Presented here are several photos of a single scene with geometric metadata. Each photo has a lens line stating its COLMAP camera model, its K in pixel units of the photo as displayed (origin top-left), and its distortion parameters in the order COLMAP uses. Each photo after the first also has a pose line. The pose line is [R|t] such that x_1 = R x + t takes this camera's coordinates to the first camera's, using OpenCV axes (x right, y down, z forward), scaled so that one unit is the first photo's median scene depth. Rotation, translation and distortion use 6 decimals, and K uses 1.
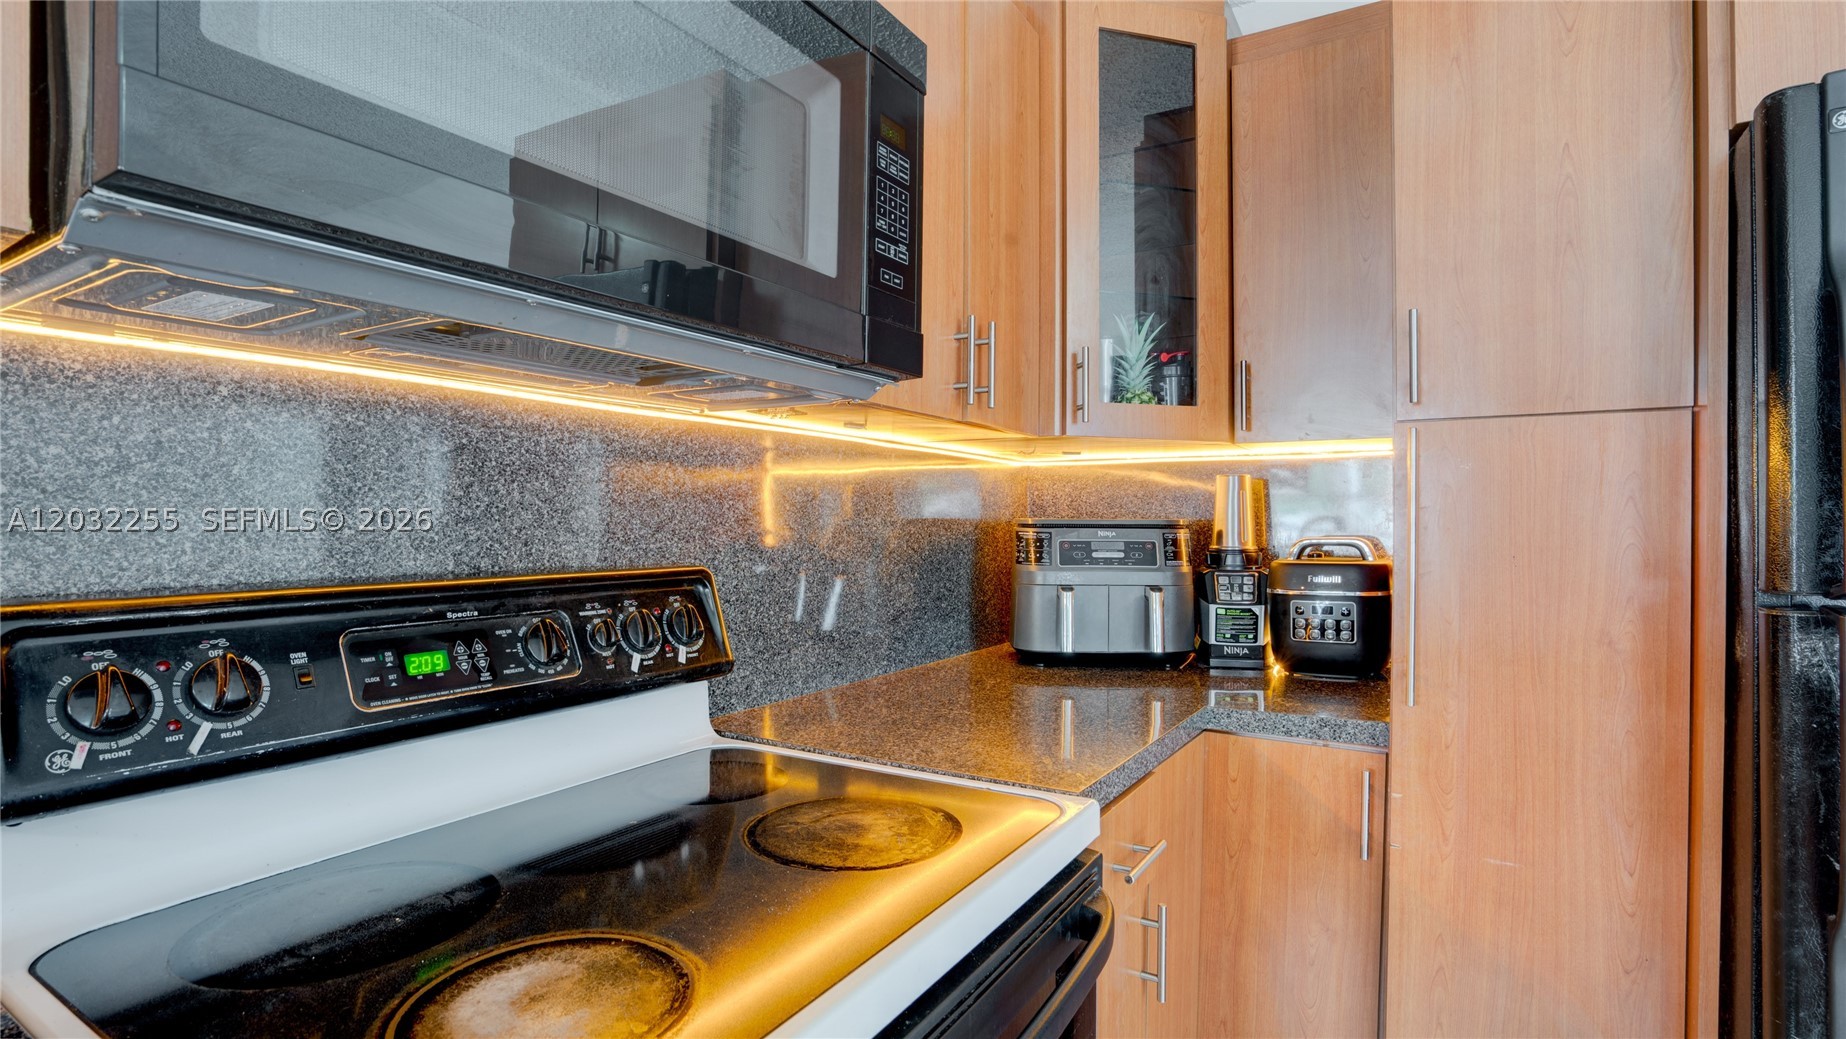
lens RADIAL K [[862.8, 0, 896.4], [0, 862.8, 522.2], [0, 0, 1]] dist [-0.032690, 0.000228]
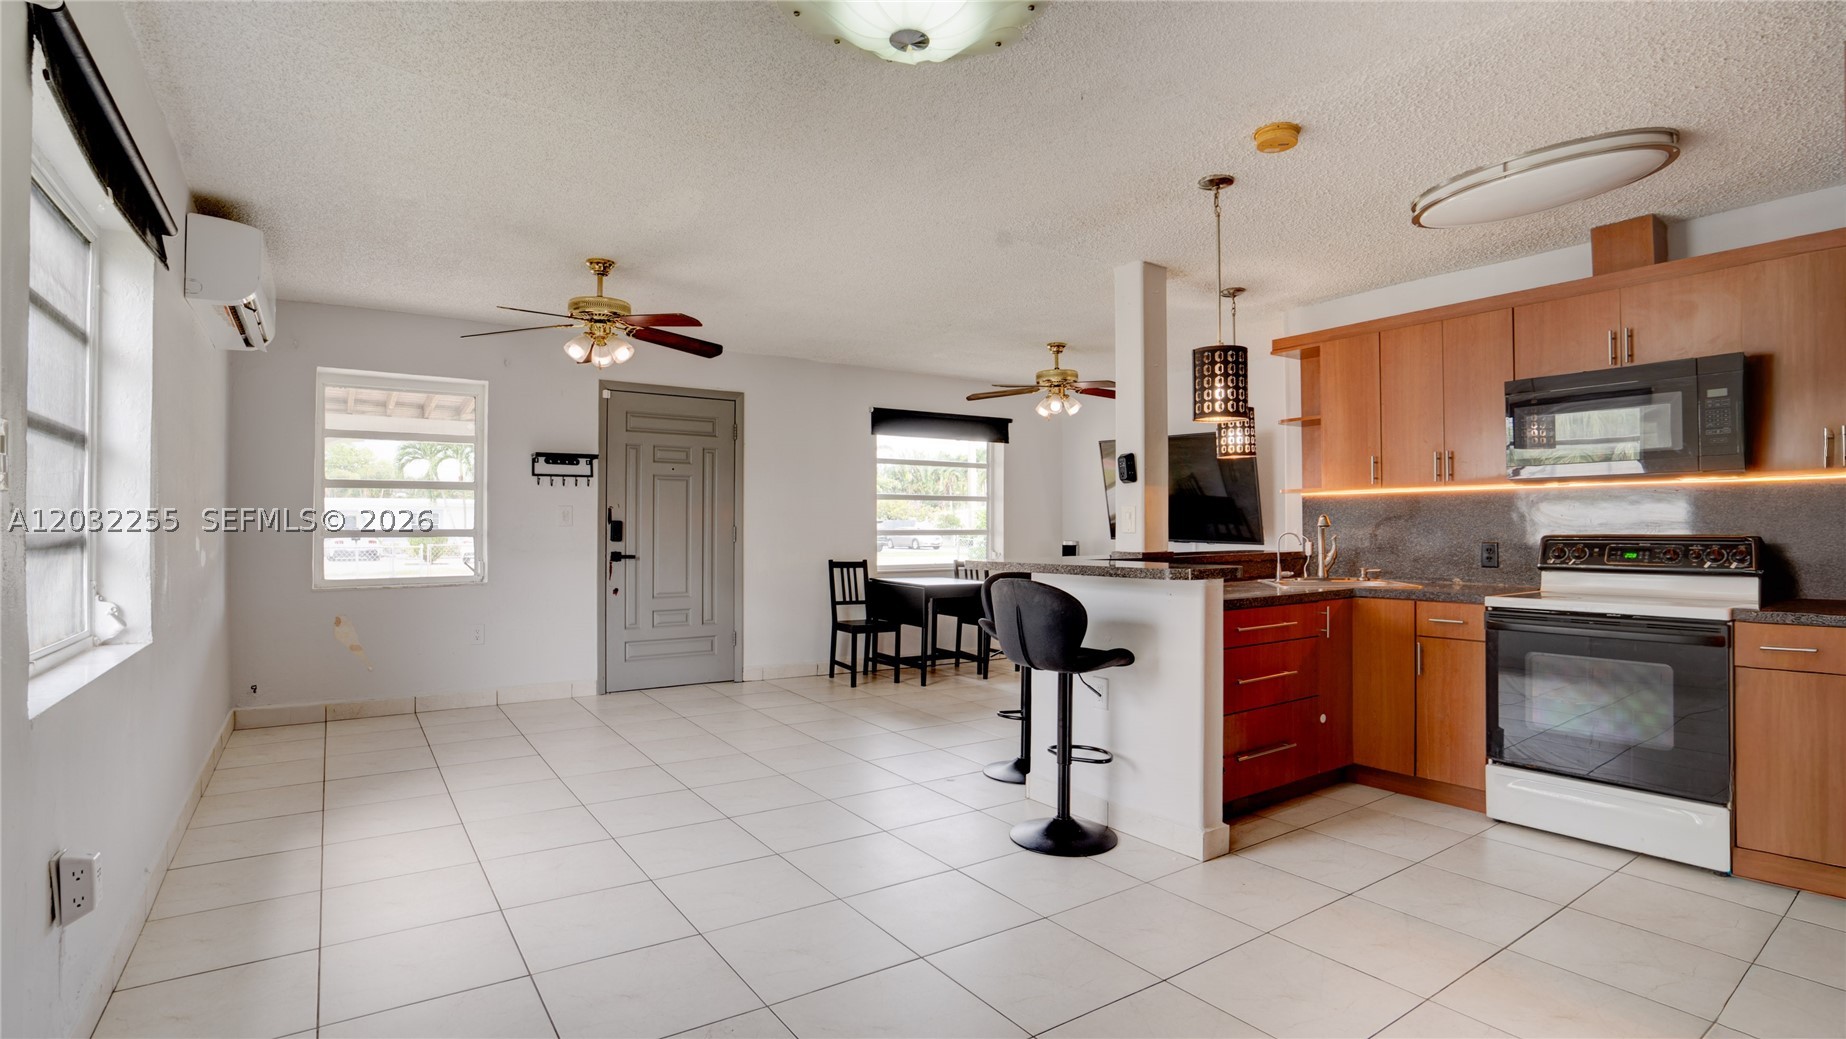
lens RADIAL K [[904.3, 0, 917.2], [0, 904.3, 519.4], [0, 0, 1]] dist [-0.003232, 0.000001]
pose [[-0.397854, -0.006777, -0.917424, 2.362261], [0.006702, 0.999925, -0.010293, 0.008257], [0.917424, -0.010244, -0.397778, -0.196316]]
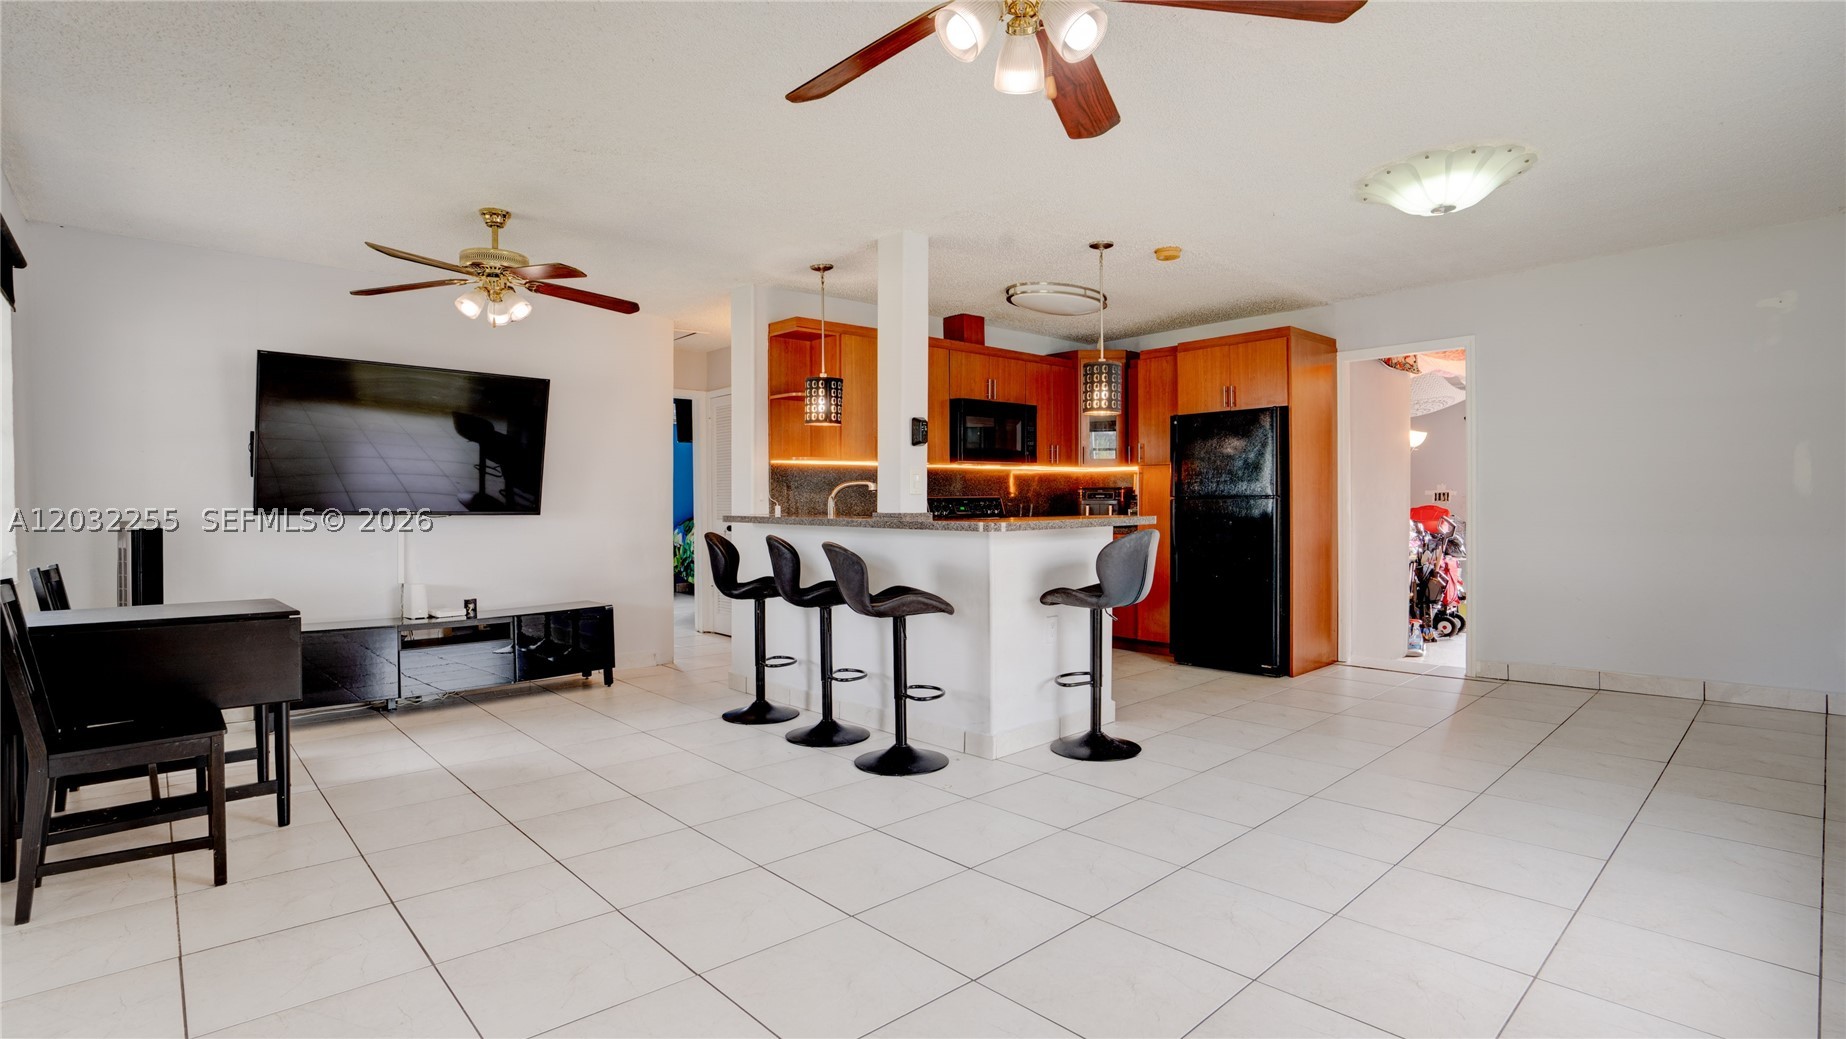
lens RADIAL K [[904.3, 0, 917.2], [0, 904.3, 519.4], [0, 0, 1]] dist [-0.003232, 0.000001]
pose [[0.968313, -0.004894, -0.249690, 0.470485], [0.011139, 0.999659, 0.023602, 0.038315], [0.249490, -0.025635, 0.968038, -3.144382]]
